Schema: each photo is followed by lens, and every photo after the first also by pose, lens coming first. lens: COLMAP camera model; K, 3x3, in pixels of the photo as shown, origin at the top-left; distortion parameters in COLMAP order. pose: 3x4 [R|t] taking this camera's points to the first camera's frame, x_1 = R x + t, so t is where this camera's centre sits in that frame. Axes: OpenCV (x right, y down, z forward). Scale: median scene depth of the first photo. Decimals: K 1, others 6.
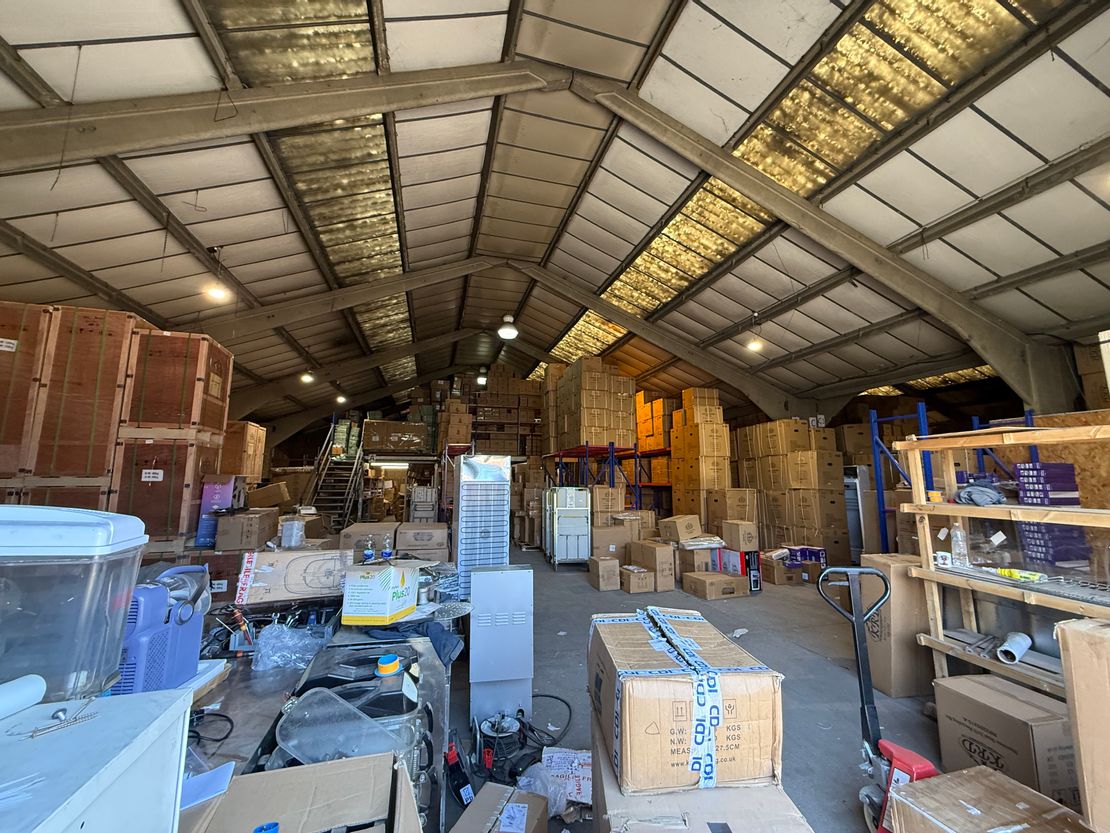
lens RADIAL K [[442.8, 0, 551.6], [0, 442.8, 414.3], [0, 0, 1]] dist [0.000570, 0.000060]
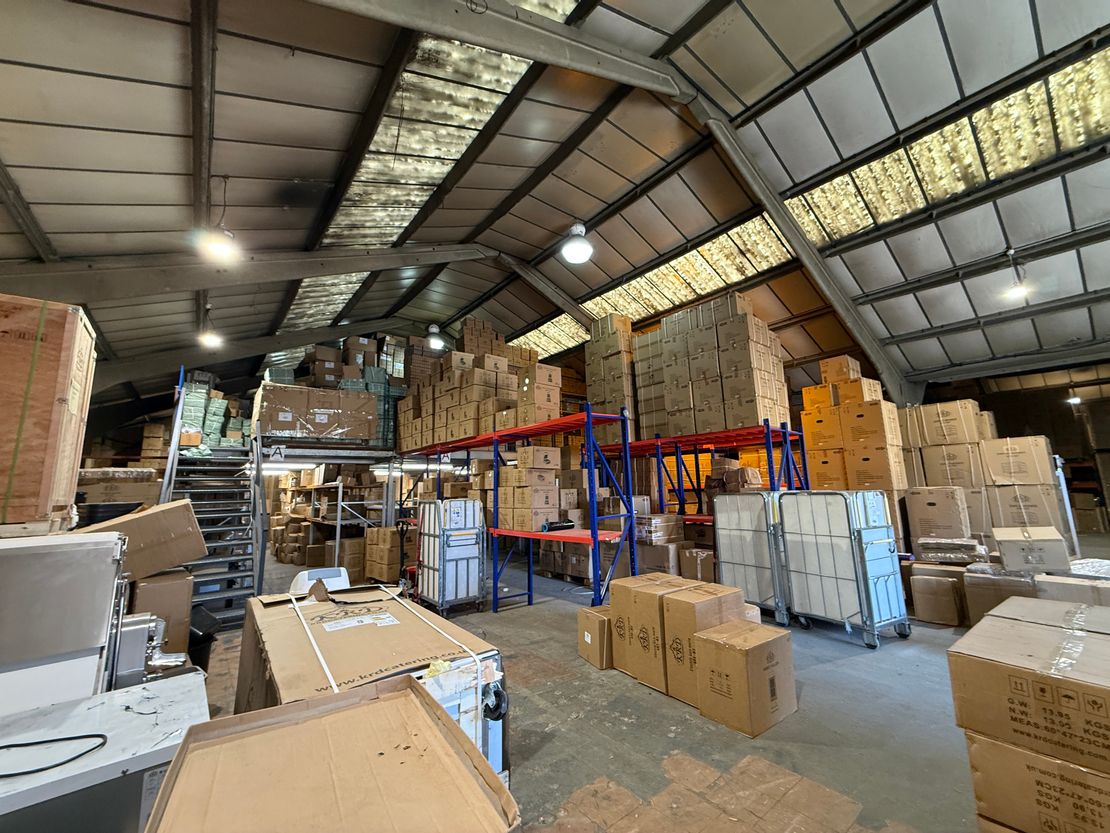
lens RADIAL K [[442.8, 0, 551.6], [0, 442.8, 414.3], [0, 0, 1]] dist [0.000570, 0.000060]
pose [[0.916830, 0.041730, 0.397092, -0.375095], [-0.033663, 0.999061, -0.027267, 0.066788], [-0.397857, 0.011632, 0.917374, 0.437050]]
